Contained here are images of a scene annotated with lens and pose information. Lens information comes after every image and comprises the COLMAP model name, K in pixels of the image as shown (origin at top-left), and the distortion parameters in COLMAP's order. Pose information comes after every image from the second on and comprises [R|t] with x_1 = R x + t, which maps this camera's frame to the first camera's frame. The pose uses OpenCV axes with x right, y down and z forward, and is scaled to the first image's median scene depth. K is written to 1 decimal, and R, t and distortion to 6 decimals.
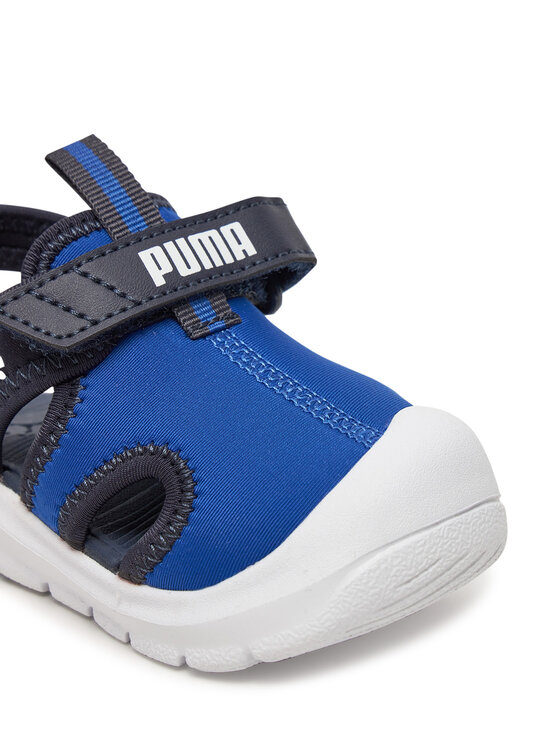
lens RADIAL K [[3539.5, 0, 280.0], [0, 3539.5, 373.0], [0, 0, 1]] dist [-0.026205, 4.614202]
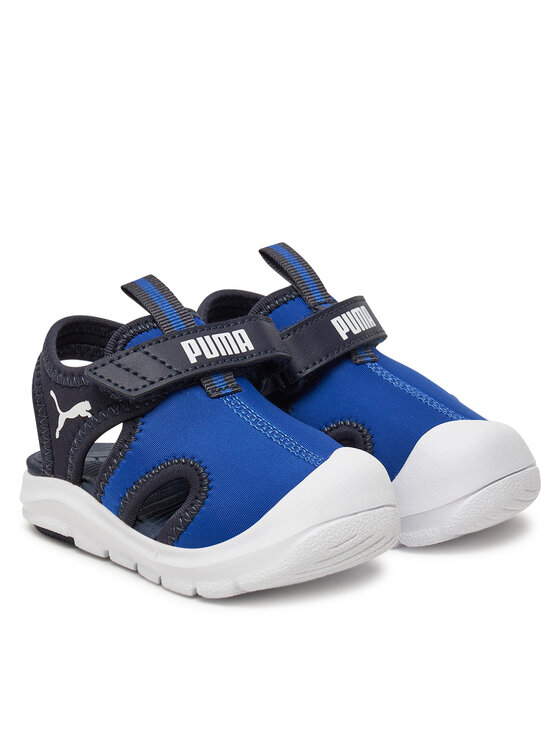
lens RADIAL K [[3539.5, 0, 280.0], [0, 3539.5, 373.0], [0, 0, 1]] dist [-0.026205, 4.614202]
pose [[0.998083, 0.061317, 0.008442, -0.008027], [-0.060704, 0.996352, -0.059979, 0.073705], [-0.012089, 0.059351, 0.998164, -0.601201]]
